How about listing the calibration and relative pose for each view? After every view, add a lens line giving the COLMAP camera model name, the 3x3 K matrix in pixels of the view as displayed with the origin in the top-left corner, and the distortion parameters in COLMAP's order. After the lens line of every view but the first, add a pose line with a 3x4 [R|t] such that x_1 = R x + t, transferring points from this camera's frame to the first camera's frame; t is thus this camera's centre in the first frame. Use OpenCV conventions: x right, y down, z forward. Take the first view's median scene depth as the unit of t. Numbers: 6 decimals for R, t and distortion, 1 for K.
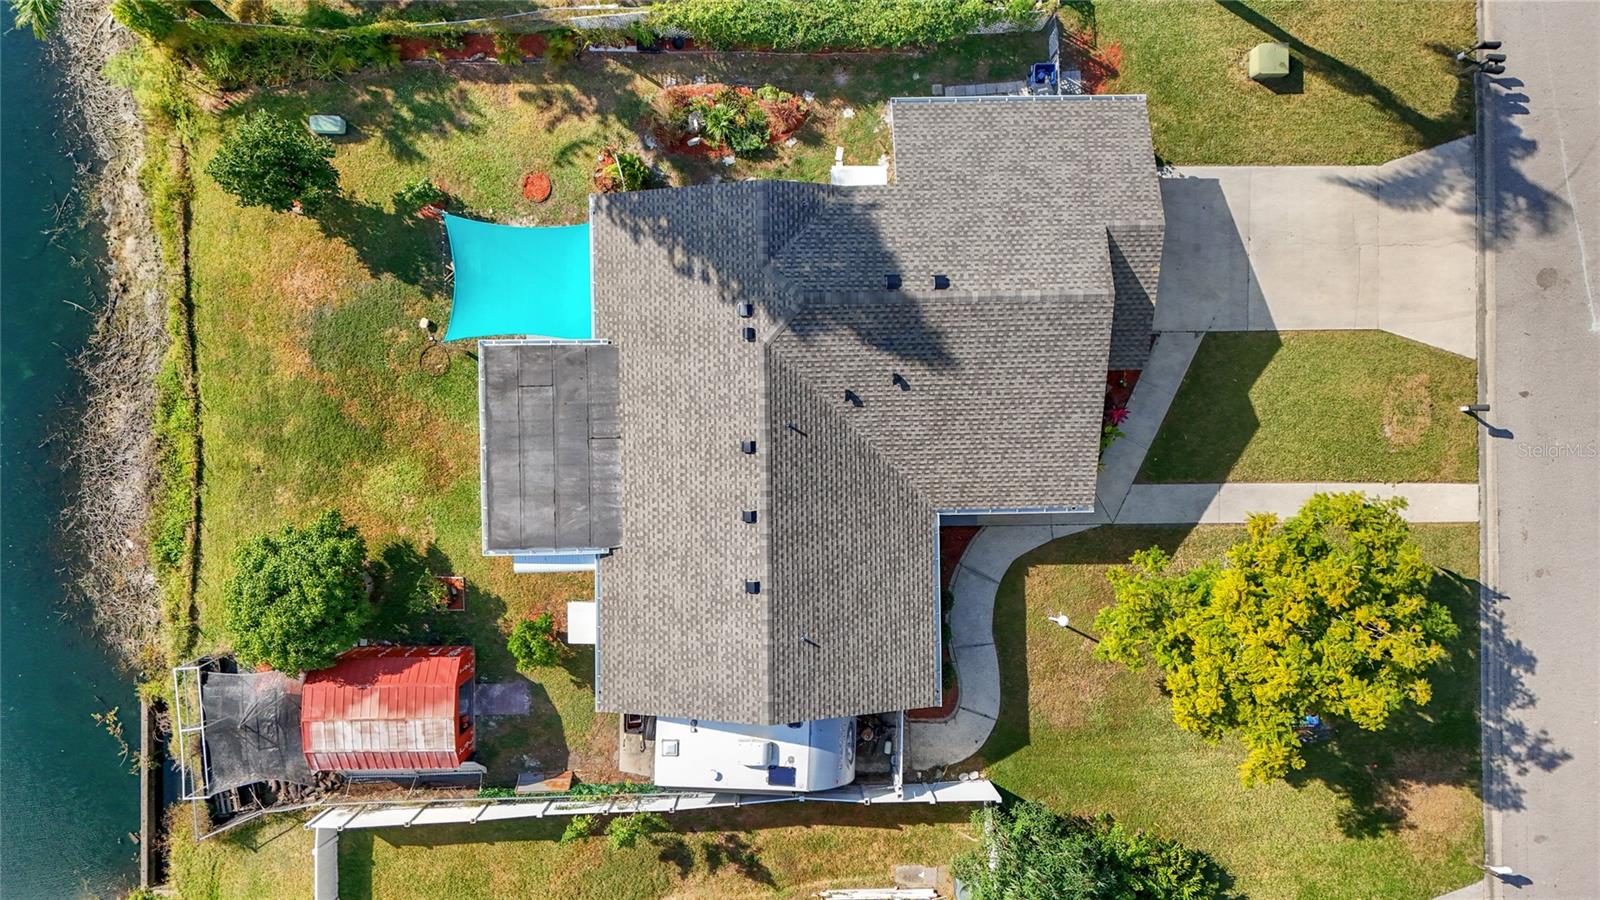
lens RADIAL K [[1216.5, 0, 805.7], [0, 1216.5, 451.8], [0, 0, 1]] dist [0.014901, -0.016197]
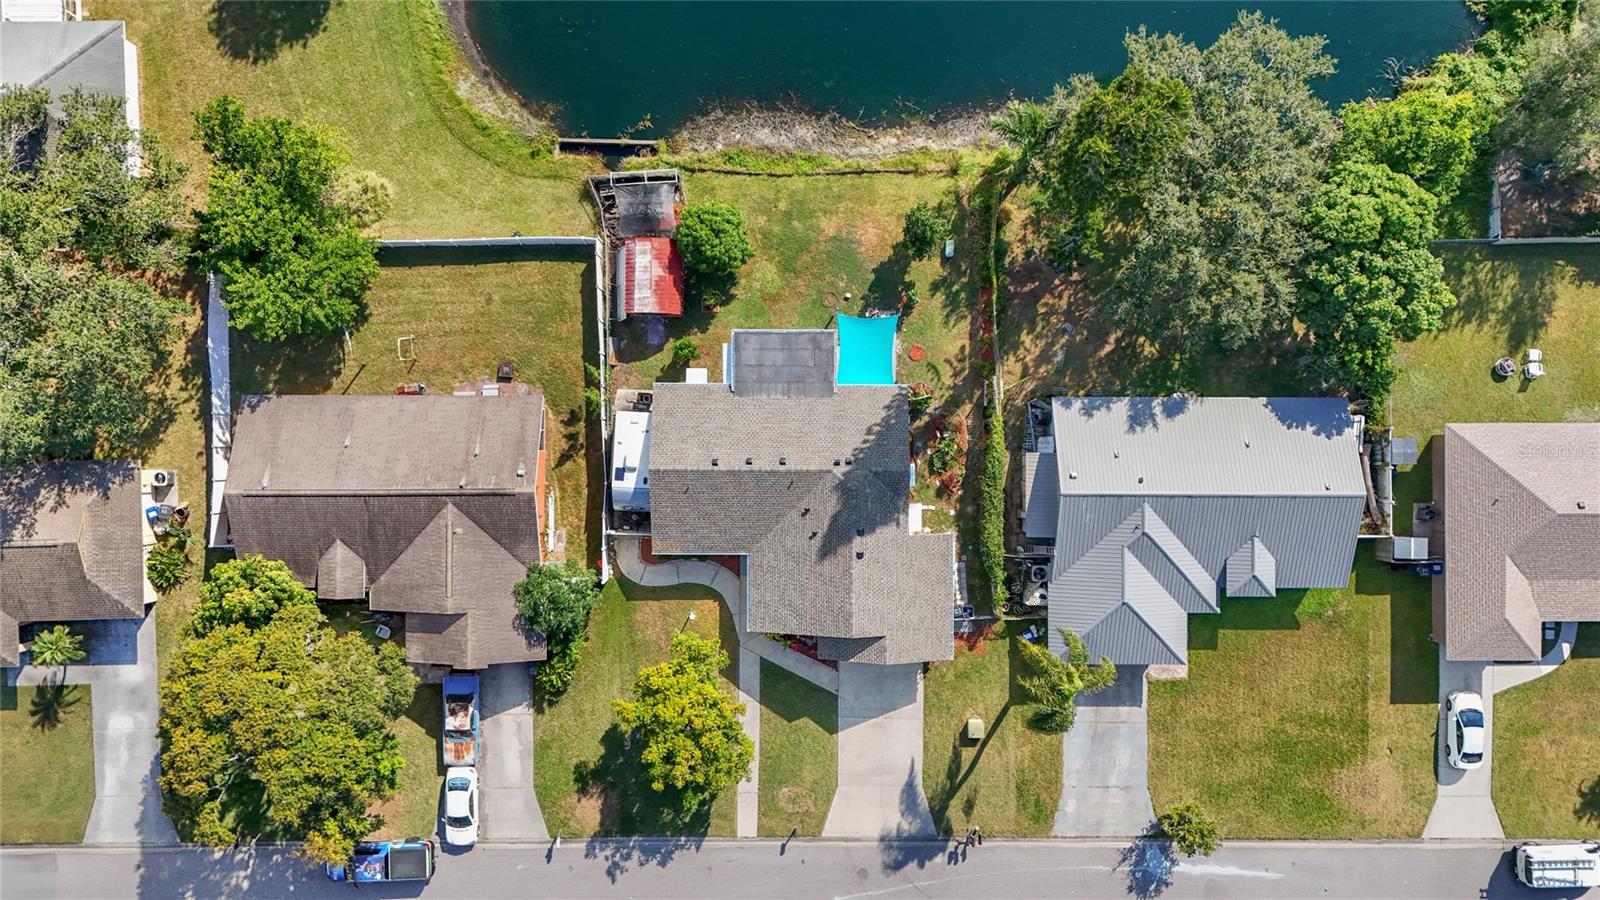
lens RADIAL K [[1216.5, 0, 808.8], [0, 1216.5, 451.0], [0, 0, 1]] dist [0.014901, -0.016197]
pose [[-0.017385, 0.999743, -0.014545, -0.032006], [-0.999489, -0.017767, -0.026560, 0.006054], [-0.026811, 0.014076, 0.999541, -0.964123]]
